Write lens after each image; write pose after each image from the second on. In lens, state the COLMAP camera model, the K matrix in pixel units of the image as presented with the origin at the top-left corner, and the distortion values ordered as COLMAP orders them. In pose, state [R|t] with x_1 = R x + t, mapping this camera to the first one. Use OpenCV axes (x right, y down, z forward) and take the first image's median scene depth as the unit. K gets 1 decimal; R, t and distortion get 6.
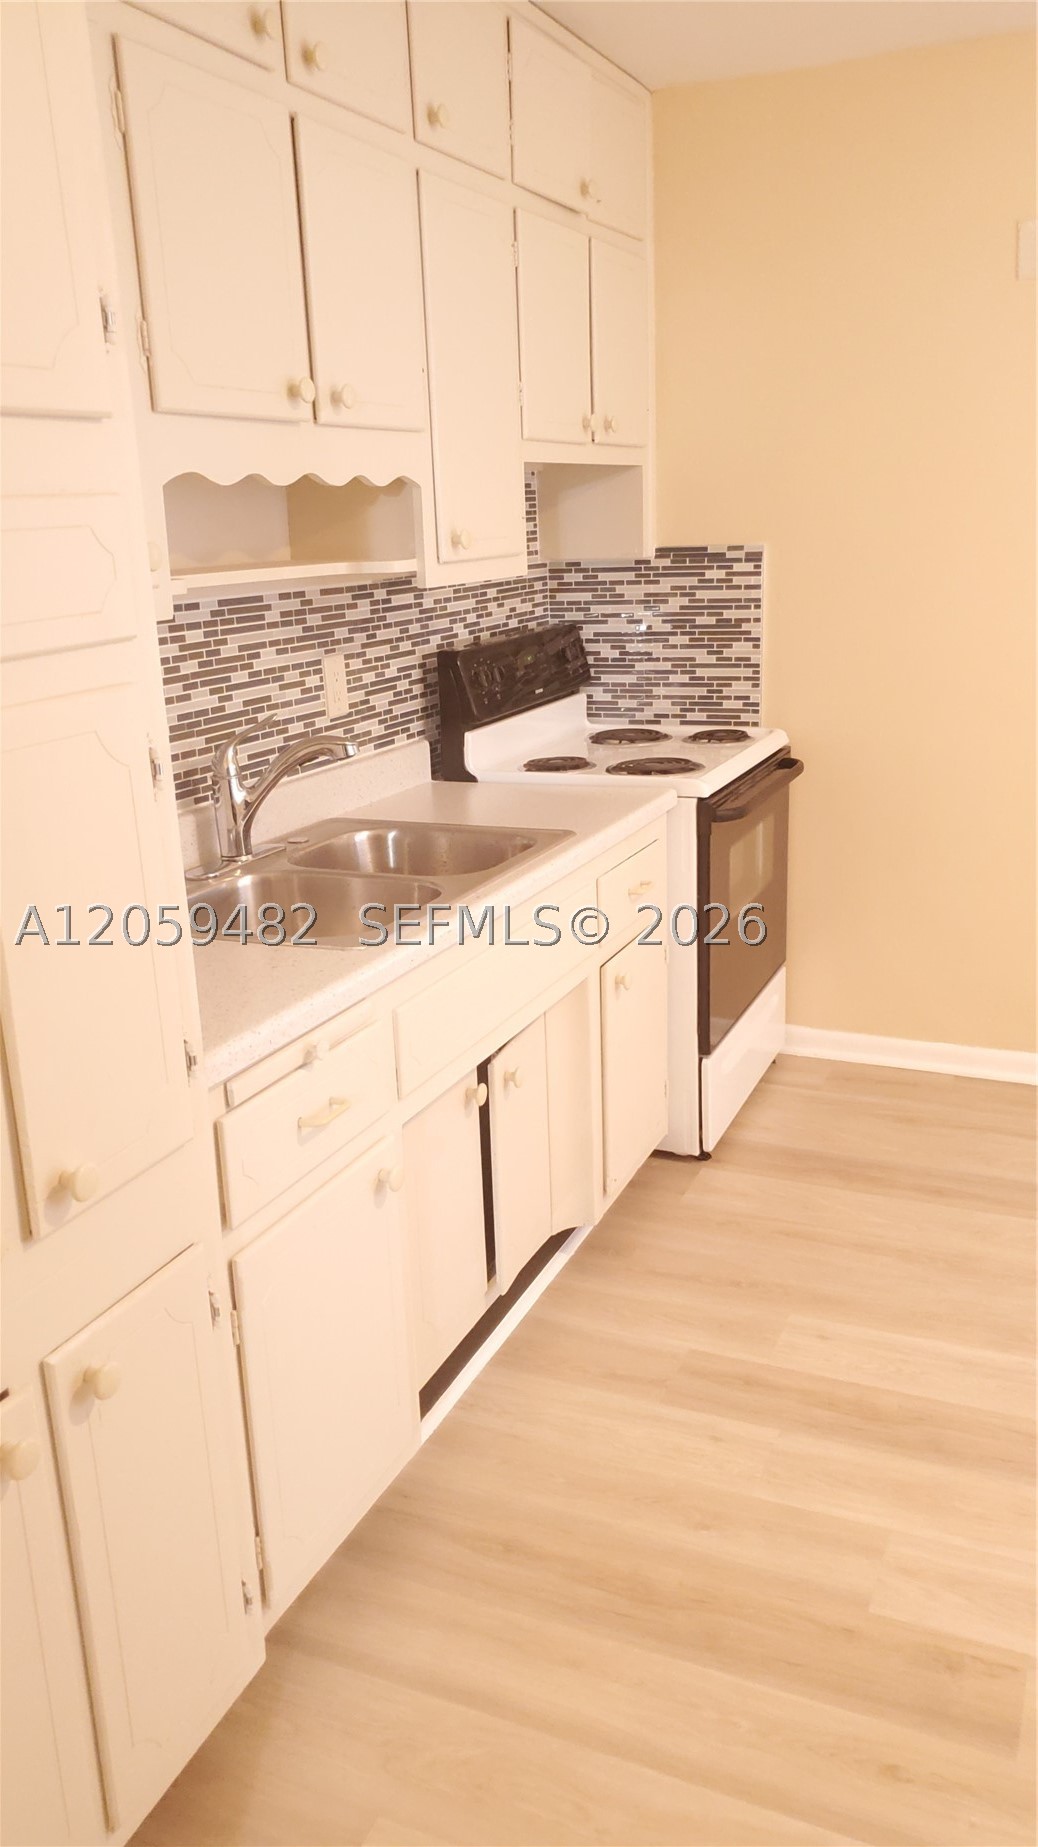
lens RADIAL K [[1410.2, 0, 534.9], [0, 1410.2, 961.9], [0, 0, 1]] dist [0.032437, -0.024549]
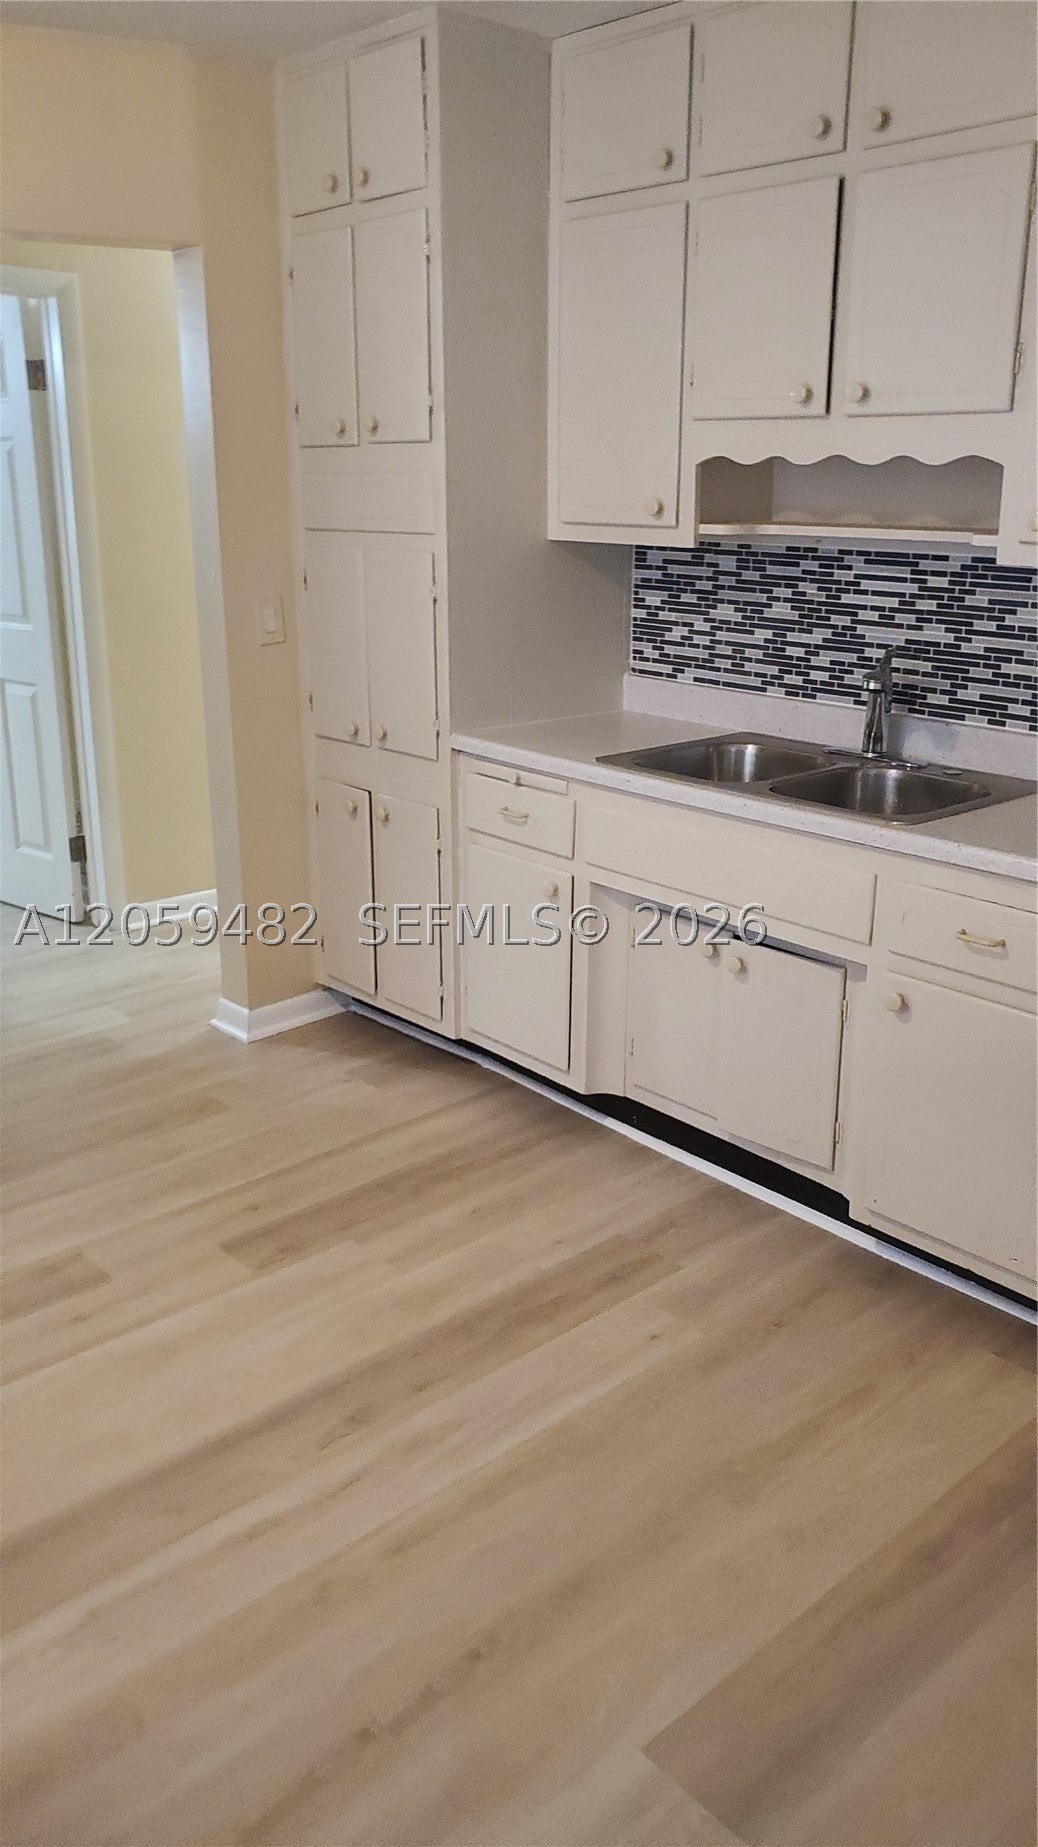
lens RADIAL K [[1410.2, 0, 581.0], [0, 1410.2, 917.4], [0, 0, 1]] dist [0.032437, -0.024549]
pose [[-0.377050, 0.320128, -0.869110, 0.720681], [-0.266241, 0.861300, 0.432756, -0.295278], [0.887102, 0.394563, -0.239522, 0.778586]]
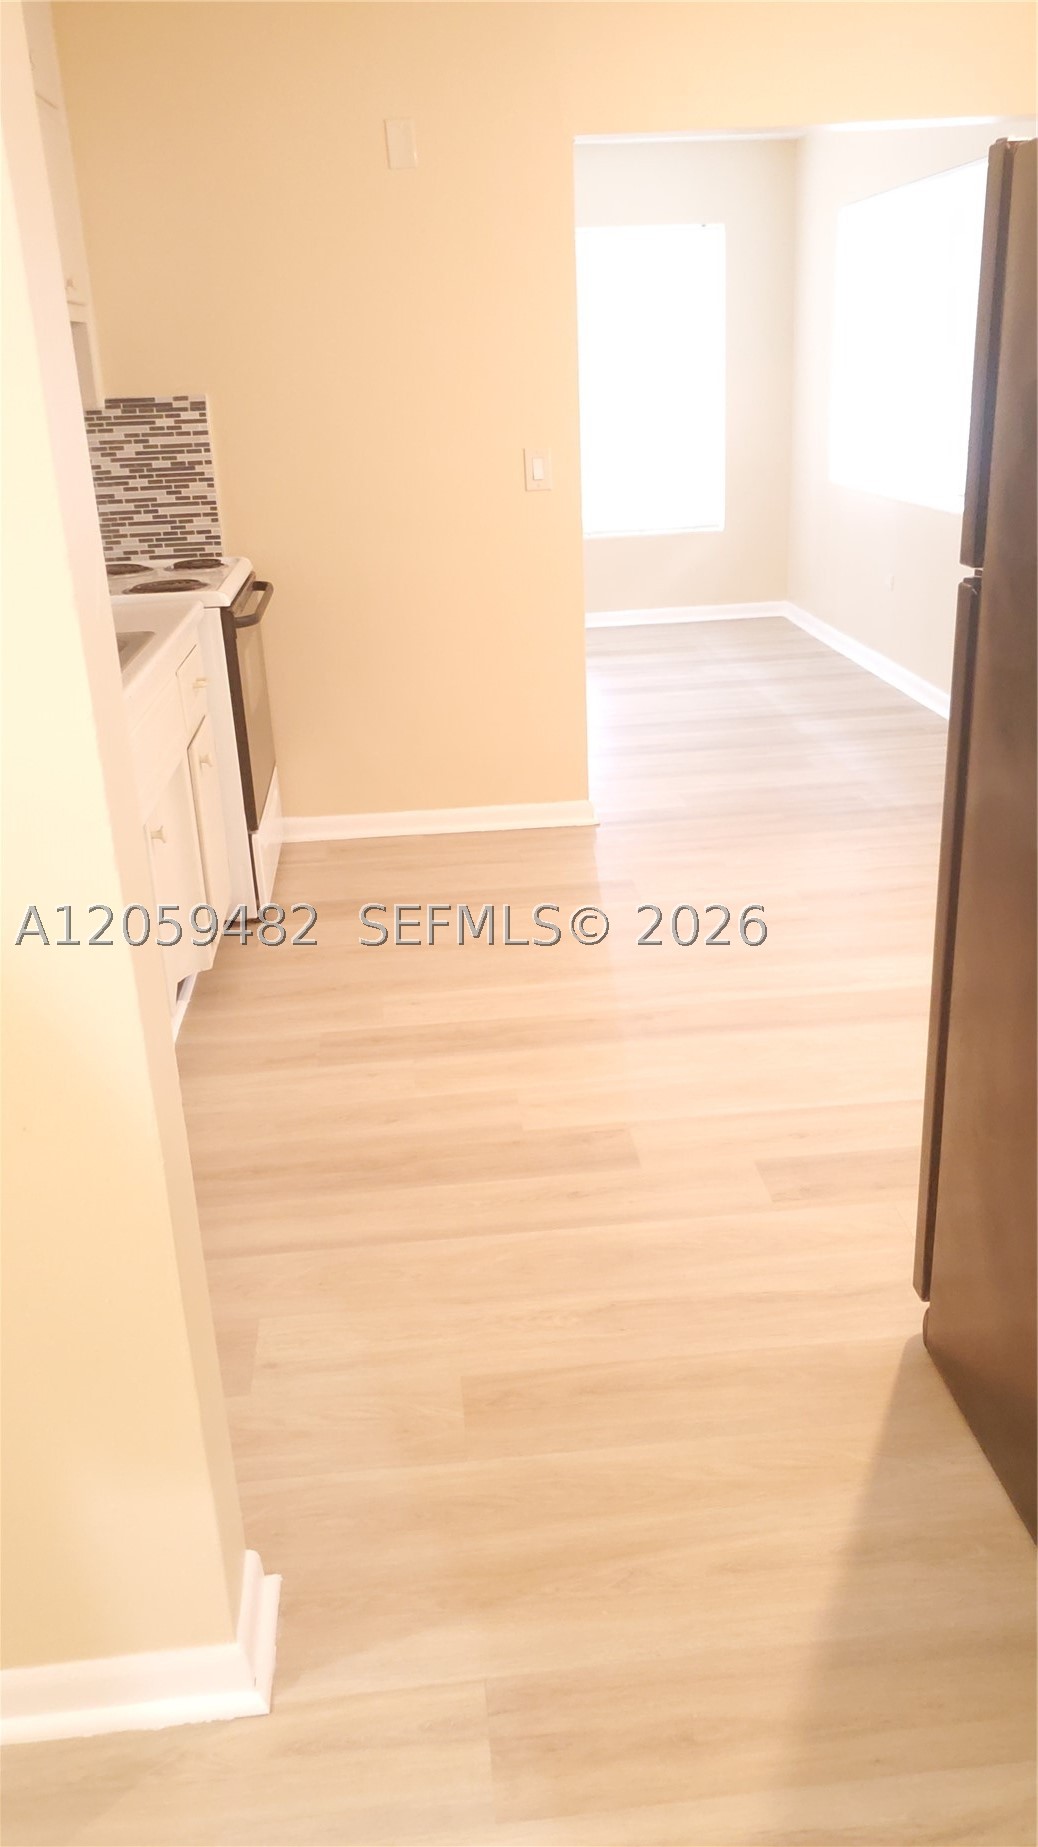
lens RADIAL K [[1410.2, 0, 521.8], [0, 1410.2, 919.5], [0, 0, 1]] dist [0.032437, -0.024549]
pose [[0.878575, -0.173158, 0.445109, -0.199837], [0.149984, 0.984846, 0.087083, 0.064466], [-0.453443, -0.009750, 0.891232, -0.152551]]
